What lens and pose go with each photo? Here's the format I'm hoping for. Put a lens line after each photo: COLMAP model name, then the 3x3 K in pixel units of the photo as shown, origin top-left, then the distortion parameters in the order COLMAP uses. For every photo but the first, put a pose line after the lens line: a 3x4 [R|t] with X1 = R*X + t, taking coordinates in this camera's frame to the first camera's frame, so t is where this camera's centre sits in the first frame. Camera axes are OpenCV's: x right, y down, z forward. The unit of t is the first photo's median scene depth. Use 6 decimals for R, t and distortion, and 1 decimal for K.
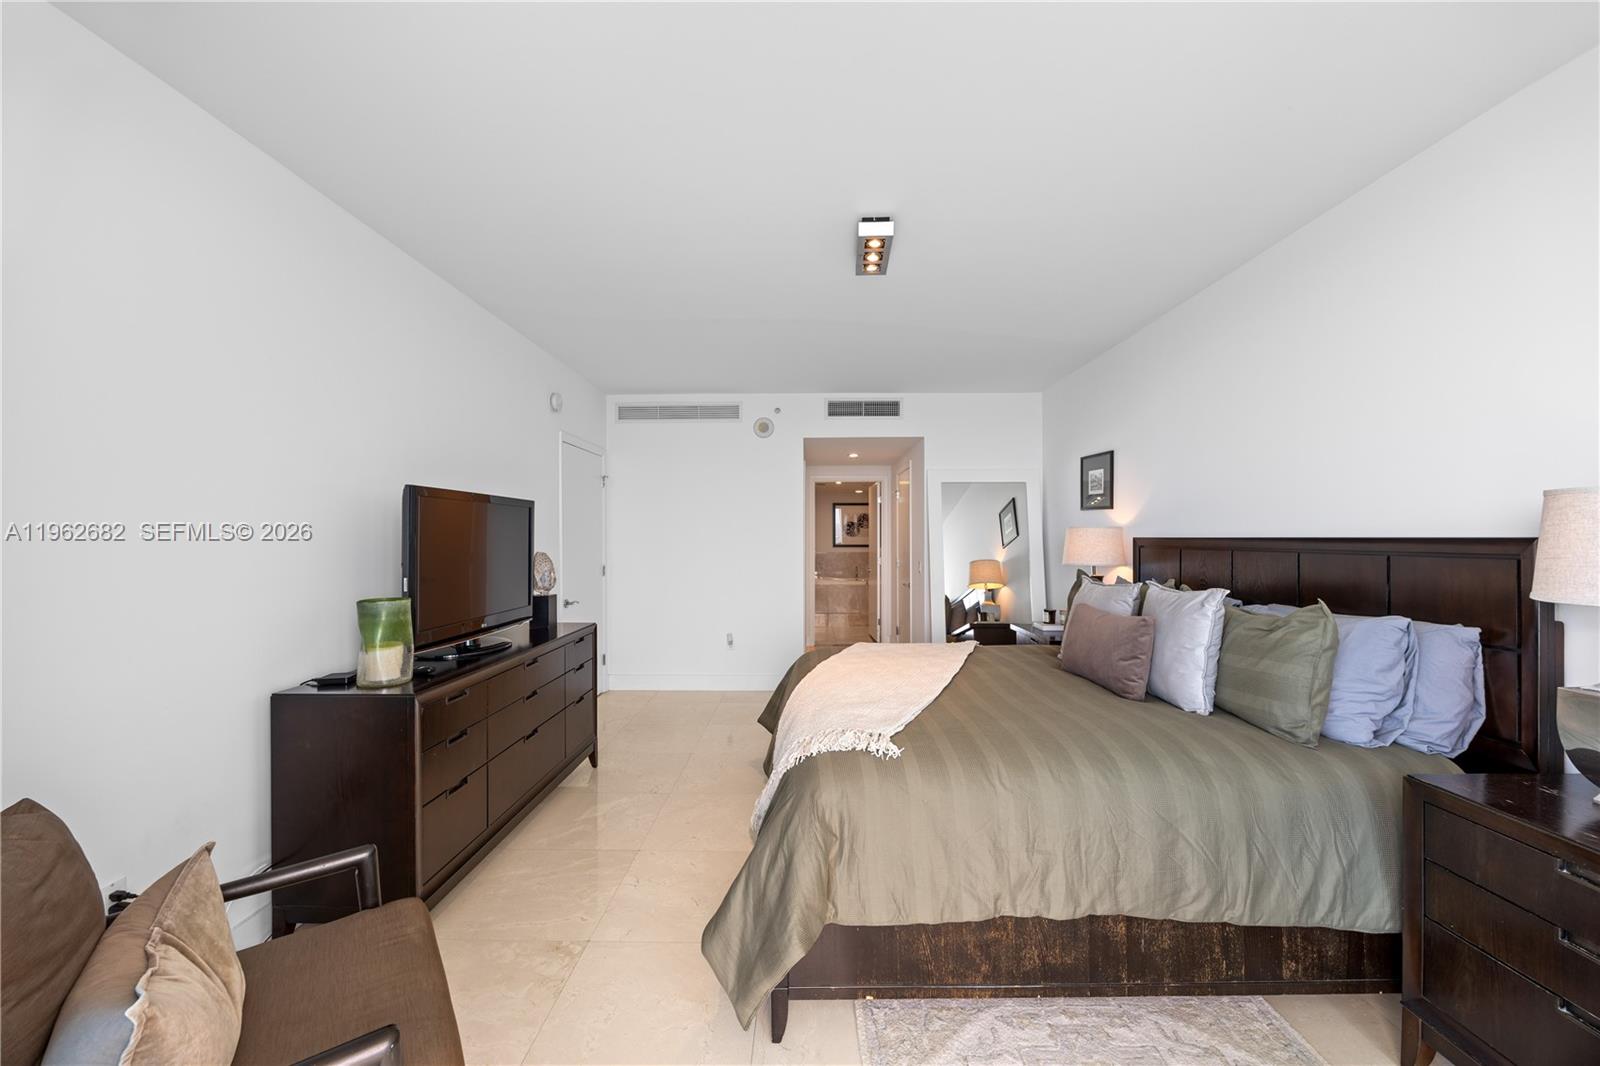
lens RADIAL K [[611.3, 0, 794.0], [0, 611.3, 534.3], [0, 0, 1]] dist [0.000007, -0.000279]
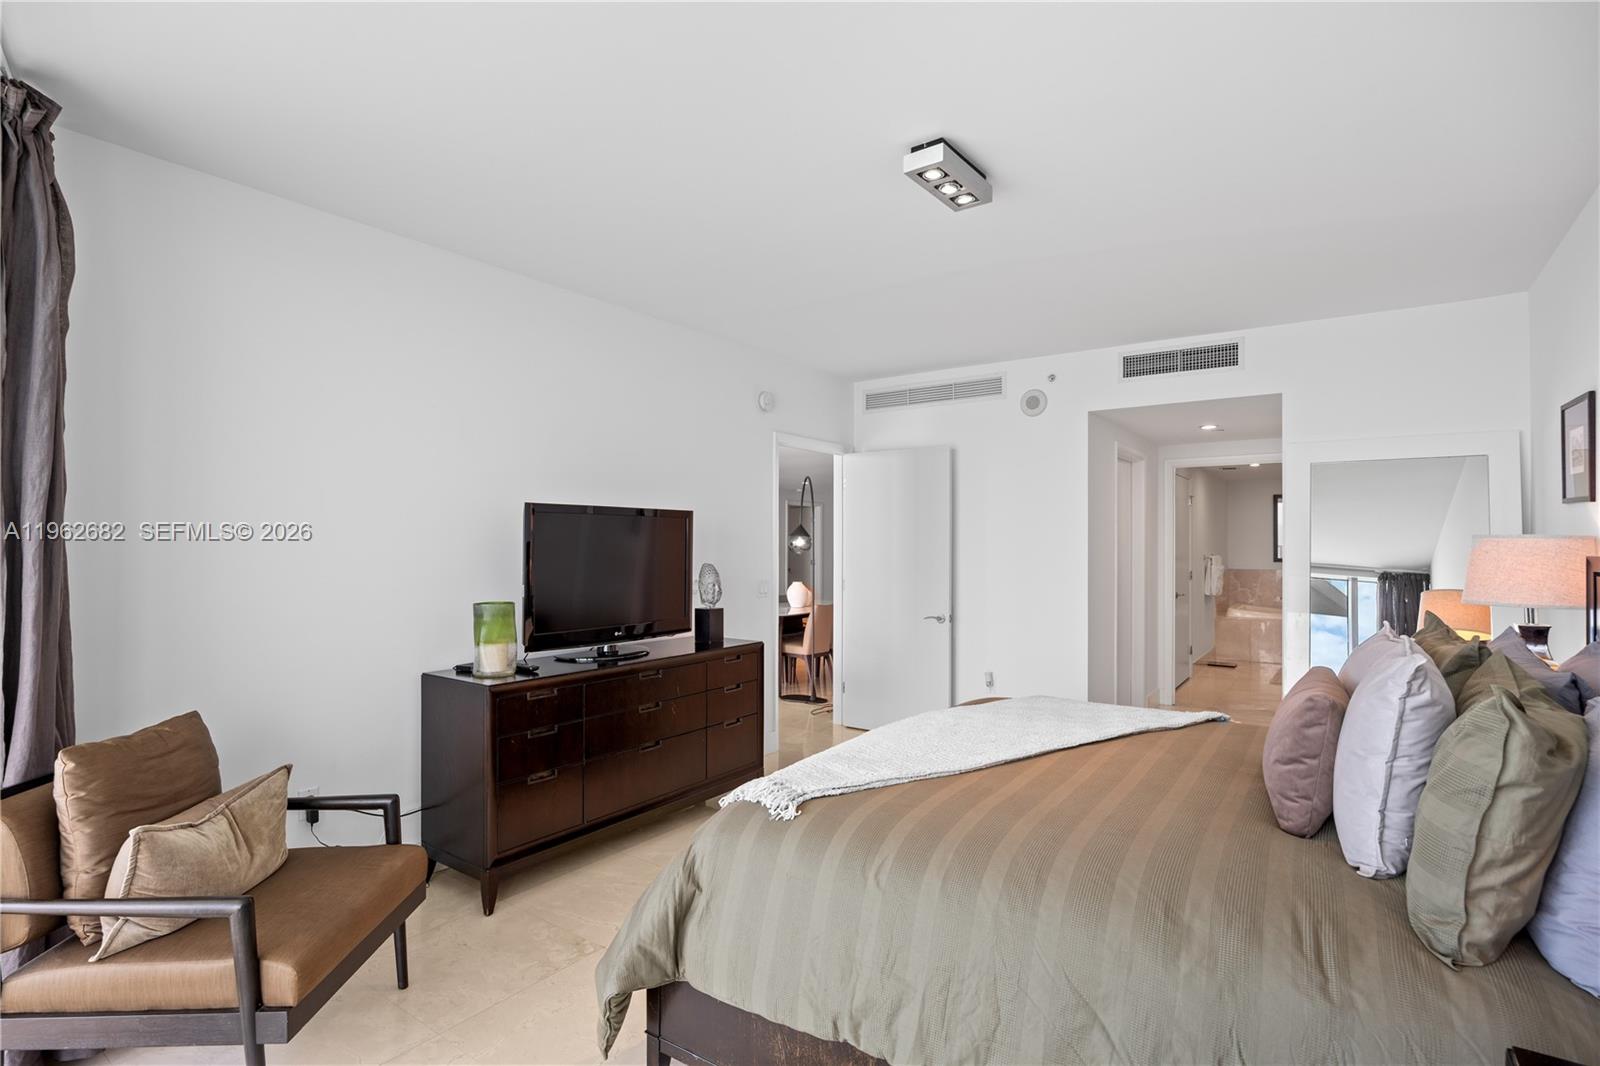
lens RADIAL K [[784.1, 0, 804.4], [0, 784.1, 535.6], [0, 0, 1]] dist [-0.005518, -0.000506]
pose [[0.823086, -0.000922, -0.567915, 0.574785], [-0.001292, 0.999993, -0.003496, -0.014572], [0.567915, 0.003612, 0.823079, 0.094325]]
